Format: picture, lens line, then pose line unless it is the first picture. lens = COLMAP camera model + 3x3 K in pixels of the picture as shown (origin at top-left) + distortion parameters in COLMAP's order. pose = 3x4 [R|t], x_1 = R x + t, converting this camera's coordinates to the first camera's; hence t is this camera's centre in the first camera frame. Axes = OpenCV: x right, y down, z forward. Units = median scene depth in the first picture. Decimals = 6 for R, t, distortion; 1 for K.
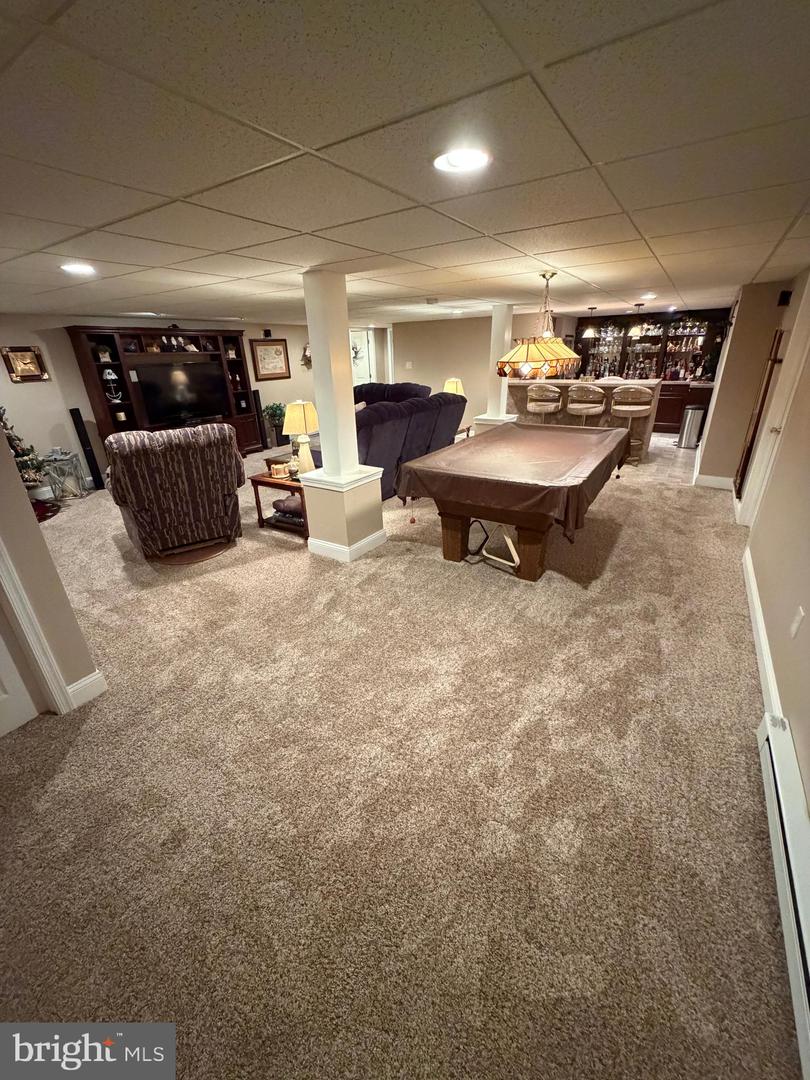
lens RADIAL K [[432.4, 0, 404.7], [0, 432.4, 541.9], [0, 0, 1]] dist [-0.001036, -0.000170]
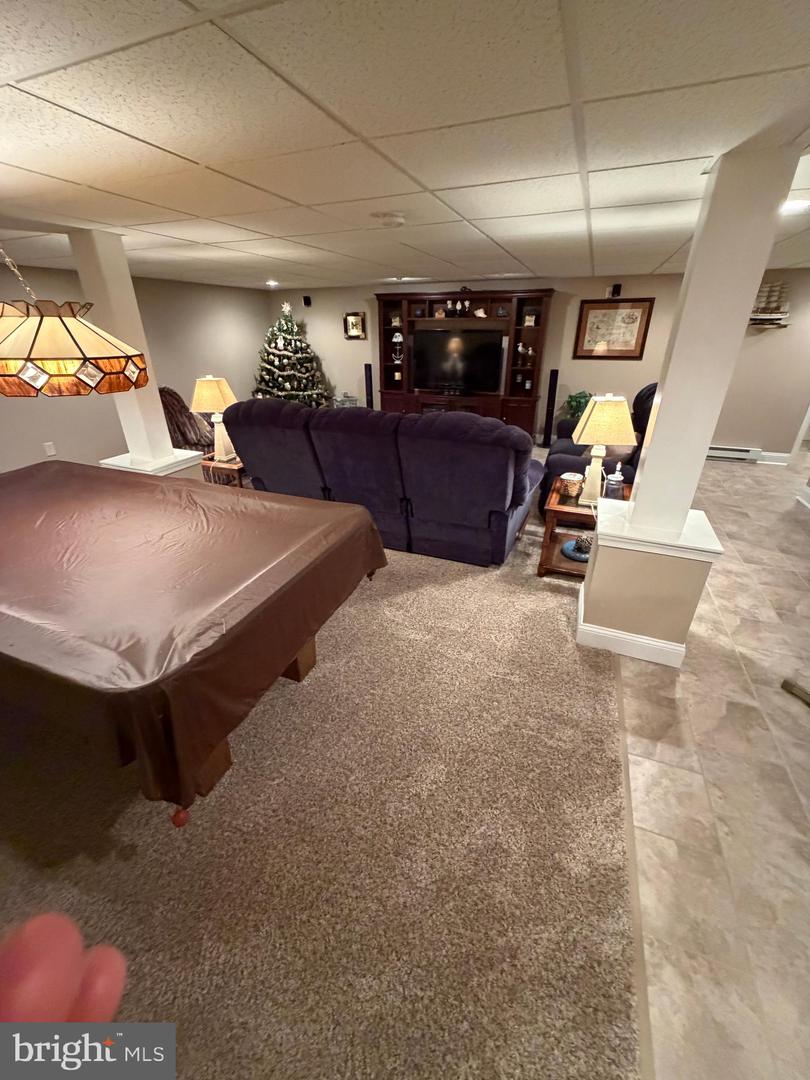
lens RADIAL K [[432.4, 0, 405.1], [0, 432.4, 538.8], [0, 0, 1]] dist [-0.001036, -0.000170]
pose [[0.184925, 0.459156, -0.868895, 0.508987], [-0.397107, 0.843661, 0.361306, -0.341998], [0.898949, 0.278229, 0.338348, 0.744695]]
